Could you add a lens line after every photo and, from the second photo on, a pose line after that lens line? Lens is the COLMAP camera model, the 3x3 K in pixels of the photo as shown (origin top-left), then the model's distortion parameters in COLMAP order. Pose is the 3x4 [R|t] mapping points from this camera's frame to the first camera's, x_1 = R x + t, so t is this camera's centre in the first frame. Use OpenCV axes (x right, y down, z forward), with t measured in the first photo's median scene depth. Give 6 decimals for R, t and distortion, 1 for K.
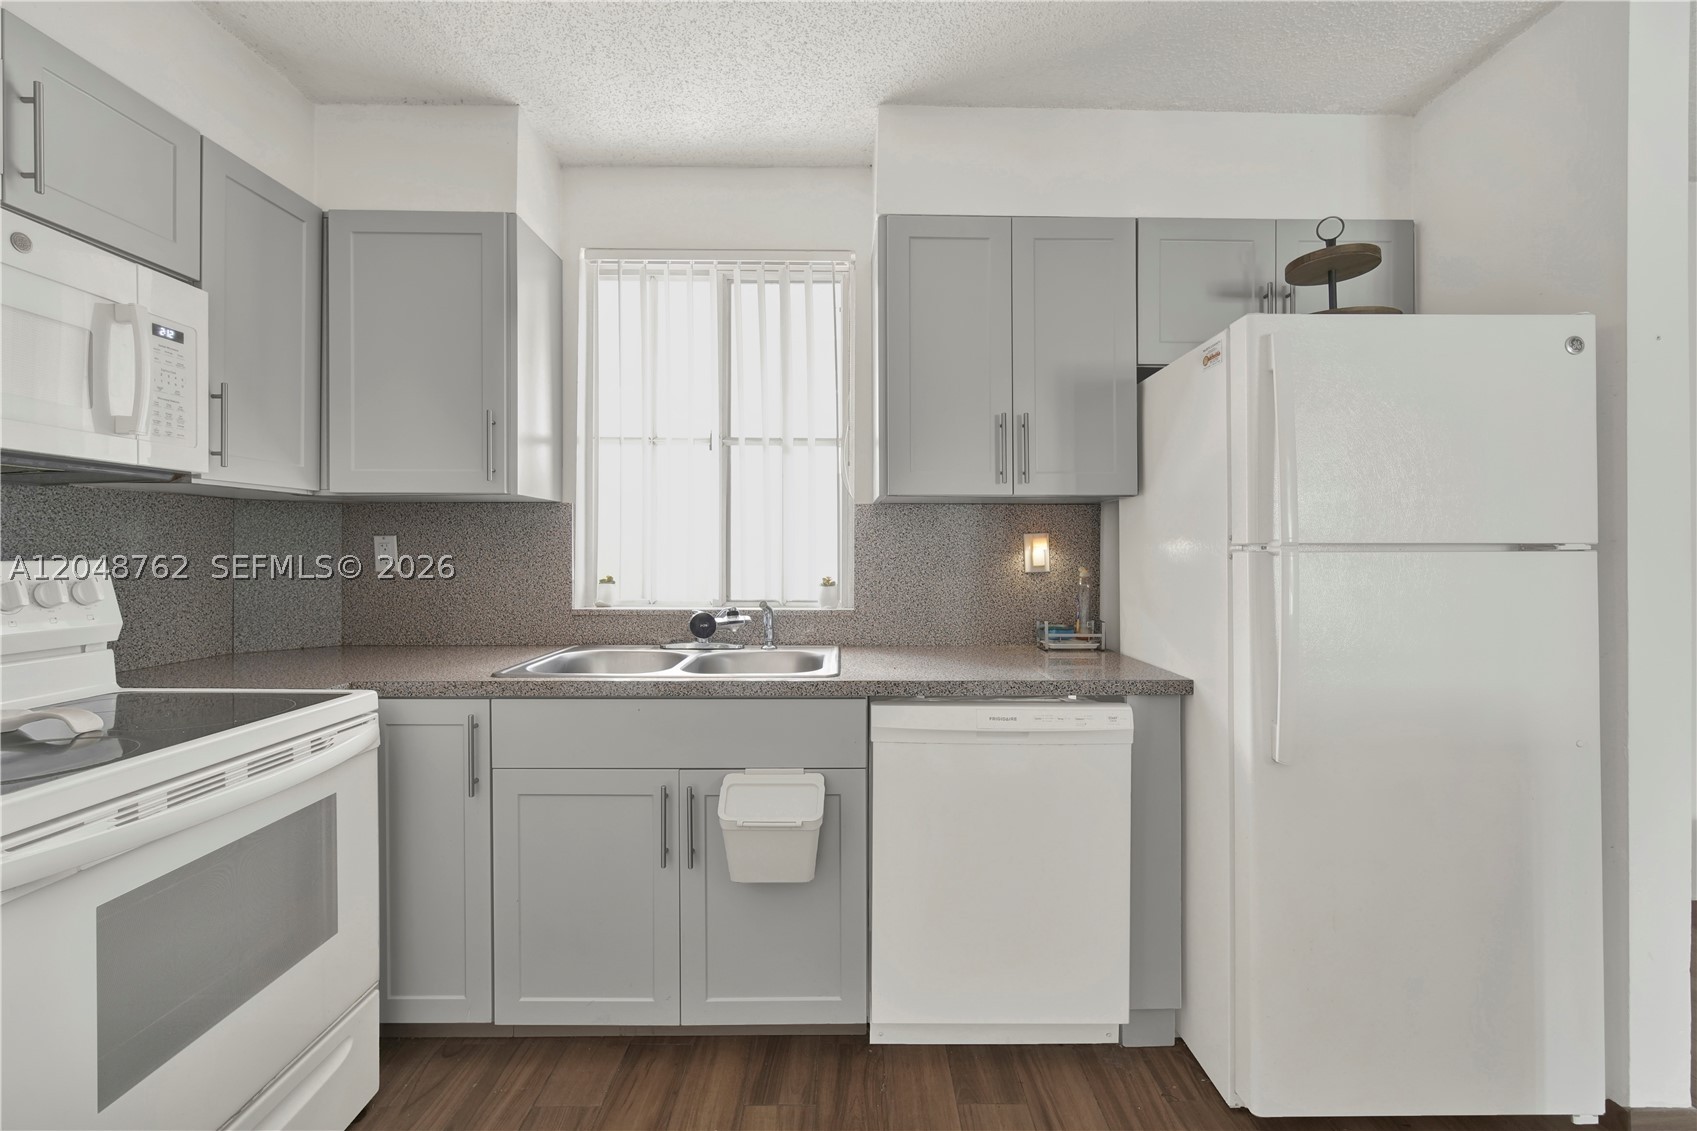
lens RADIAL K [[753.1, 0, 853.3], [0, 753.1, 551.3], [0, 0, 1]] dist [-0.014454, 0.004614]
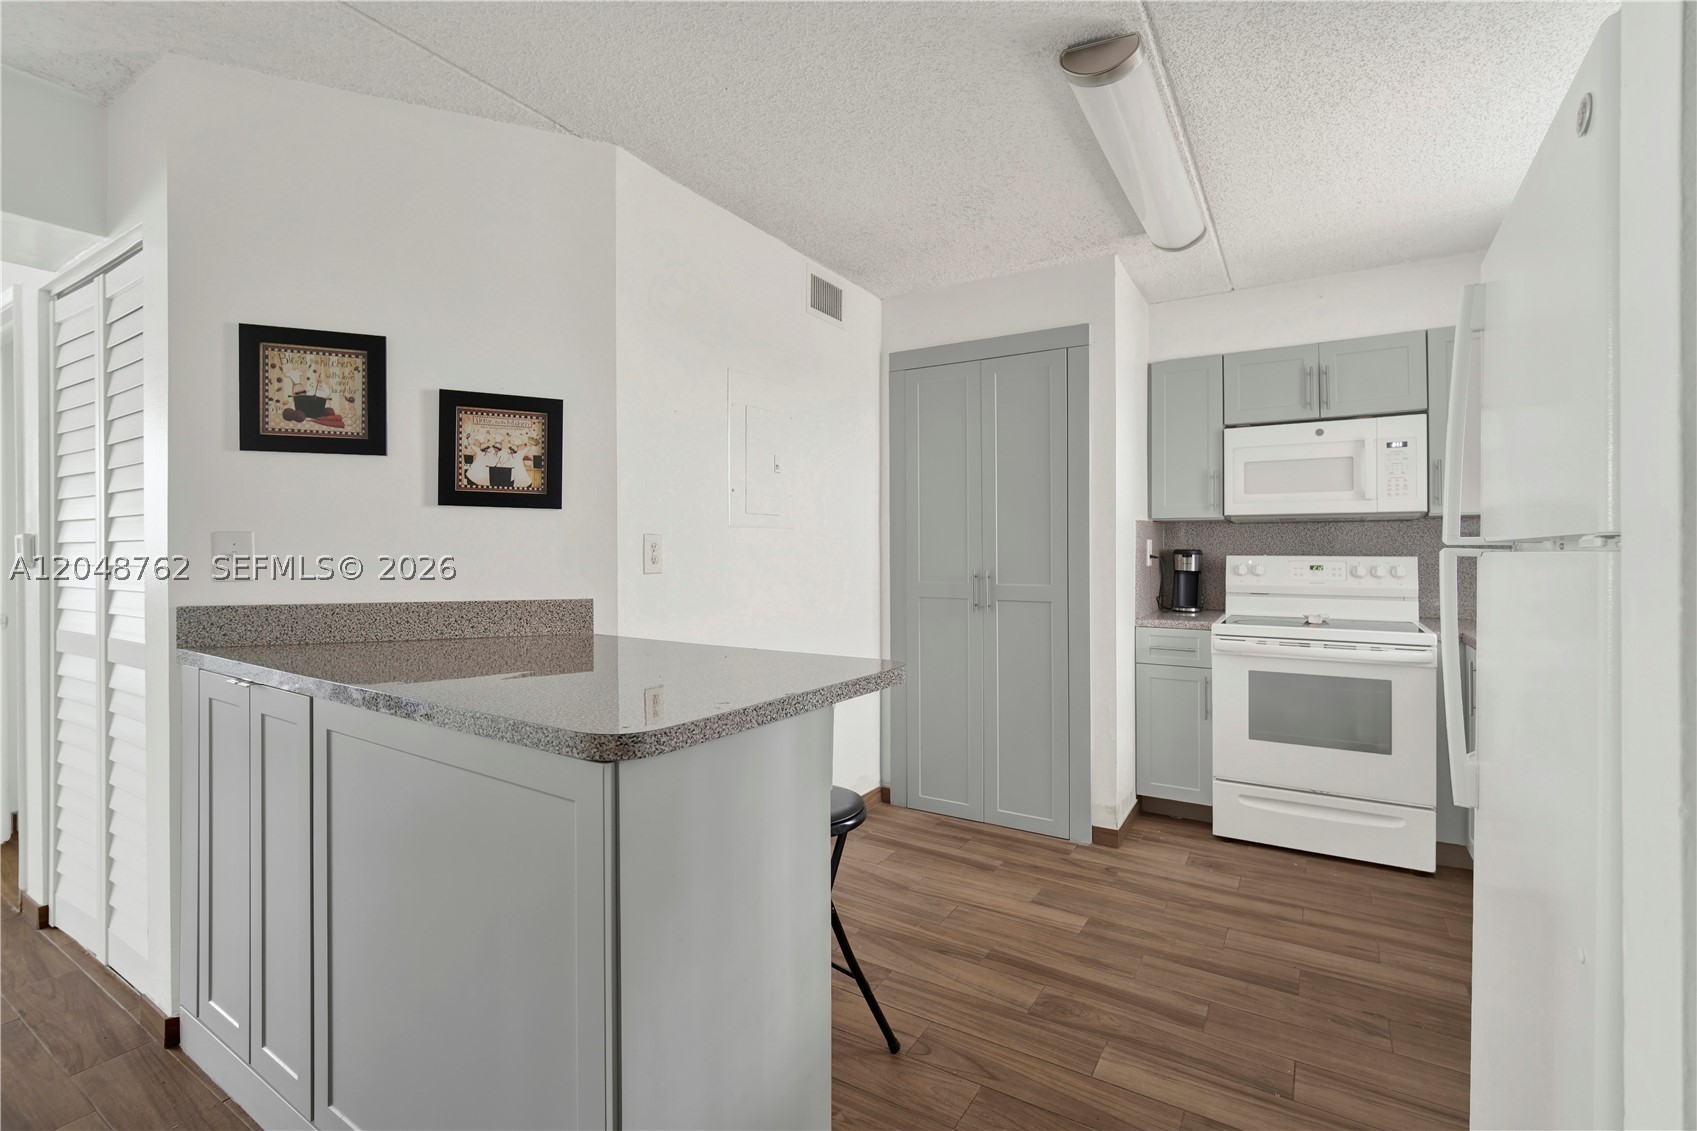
lens RADIAL K [[753.1, 0, 853.3], [0, 753.1, 551.3], [0, 0, 1]] dist [-0.014454, 0.004614]
pose [[-0.537386, -0.003072, -0.843331, 1.392770], [-0.002238, 0.999995, -0.002217, 0.005073], [0.843333, 0.000696, -0.537390, 0.742789]]
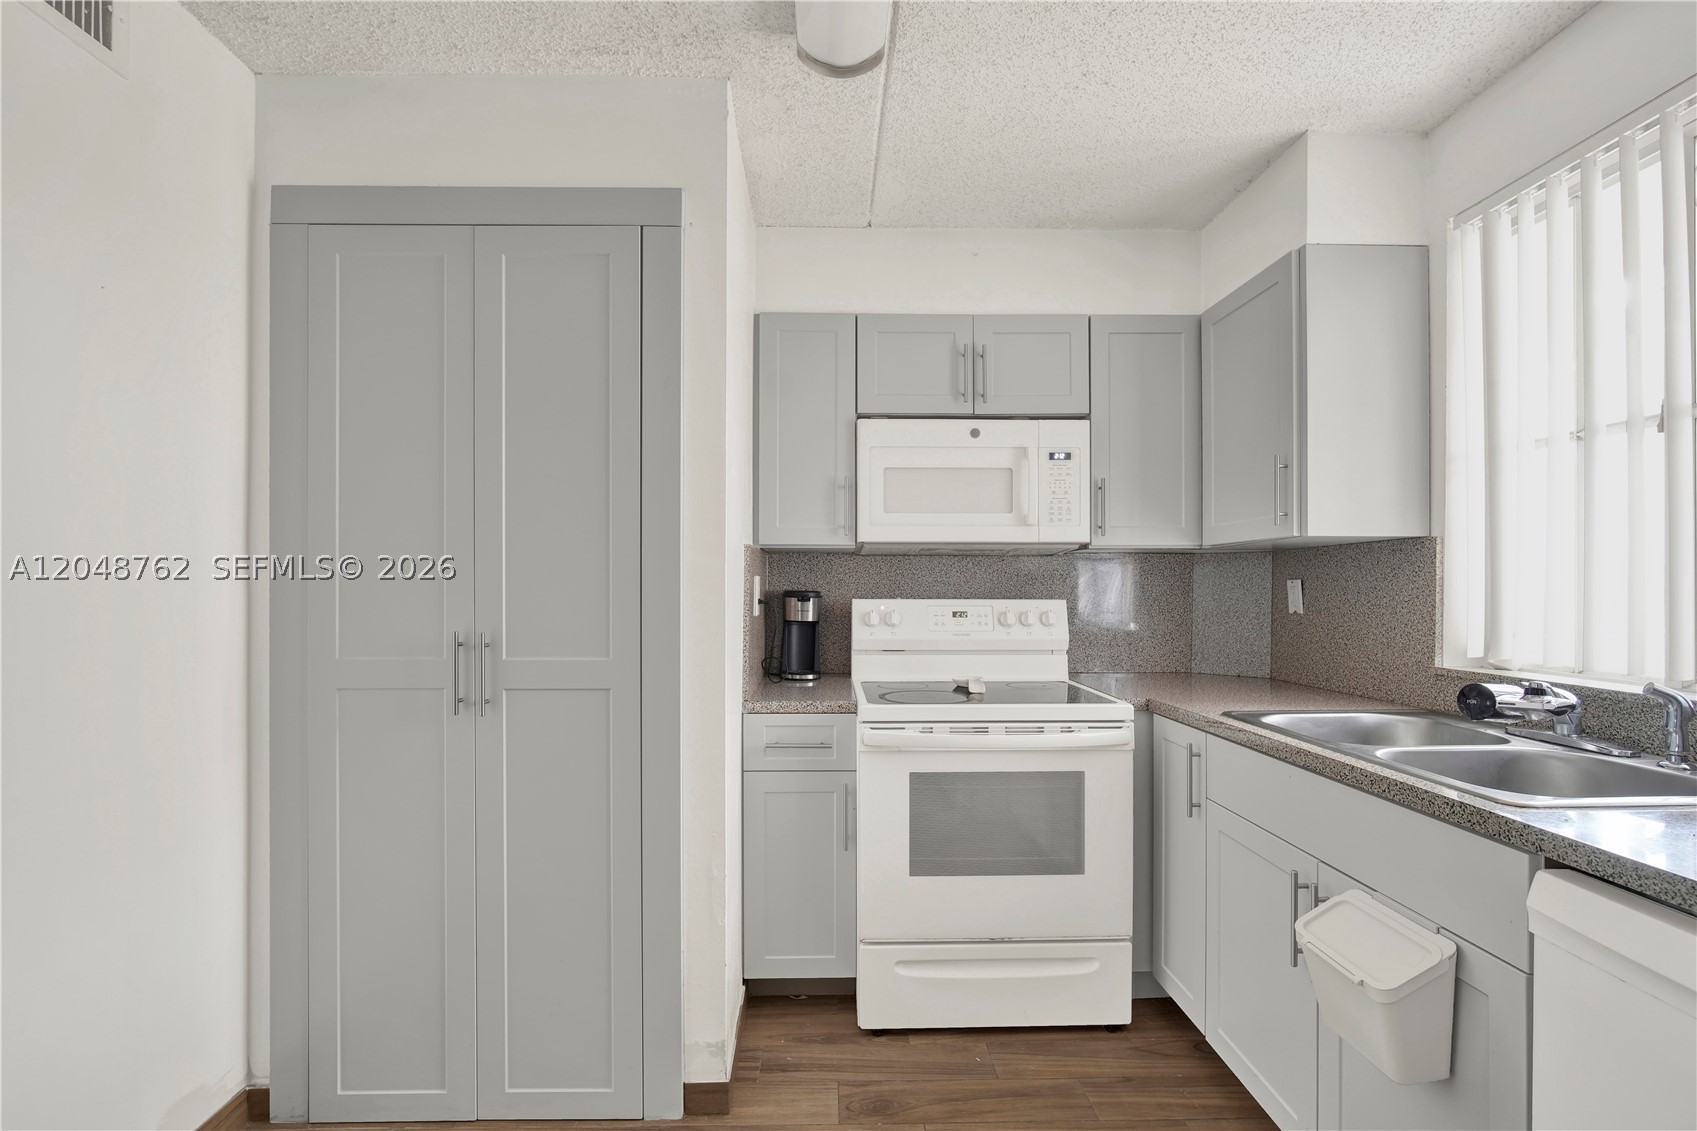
lens RADIAL K [[771.2, 0, 843.0], [0, 771.2, 577.5], [0, 0, 1]] dist [-0.002340, 0.000314]
pose [[0.002887, -0.016899, -0.999853, 0.619410], [-0.000289, 0.999857, -0.016900, -0.006880], [0.999996, 0.000338, 0.002882, 0.471455]]
